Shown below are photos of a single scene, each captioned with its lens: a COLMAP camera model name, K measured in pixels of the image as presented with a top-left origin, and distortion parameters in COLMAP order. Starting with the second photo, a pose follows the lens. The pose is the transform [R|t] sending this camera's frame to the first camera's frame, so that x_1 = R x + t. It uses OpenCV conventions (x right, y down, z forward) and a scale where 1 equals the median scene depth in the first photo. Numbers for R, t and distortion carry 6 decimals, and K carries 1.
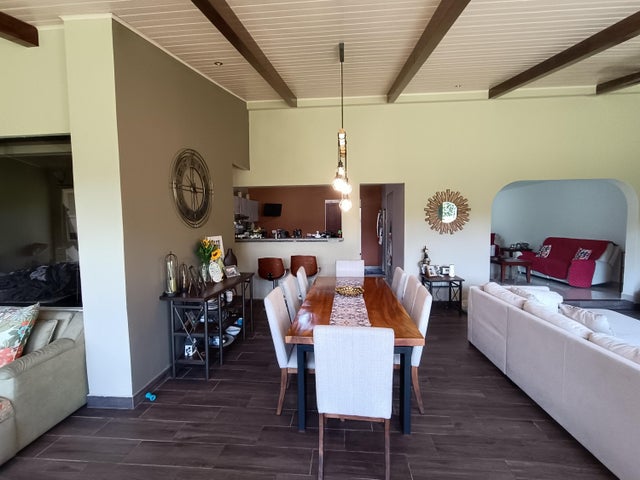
lens RADIAL K [[295.0, 0, 318.4], [0, 295.0, 243.0], [0, 0, 1]] dist [-0.006745, 0.004138]
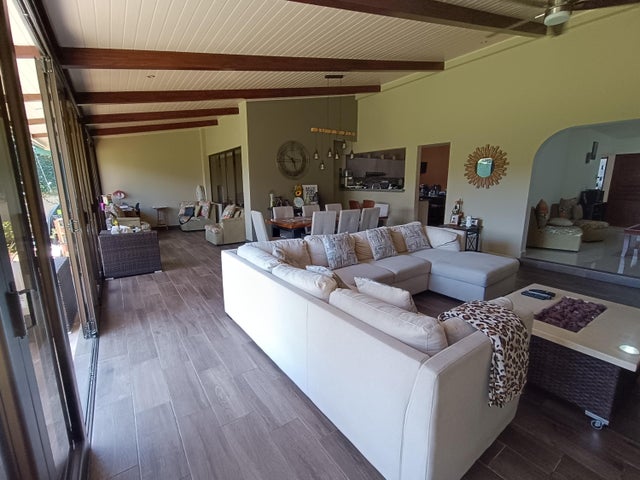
lens RADIAL K [[295.0, 0, 322.8], [0, 295.0, 239.0], [0, 0, 1]] dist [-0.006745, 0.004138]
pose [[0.655081, 0.149187, -0.740684, 1.669566], [-0.054885, 0.987119, 0.150282, 0.044655], [0.753563, -0.057795, 0.654830, -0.286094]]
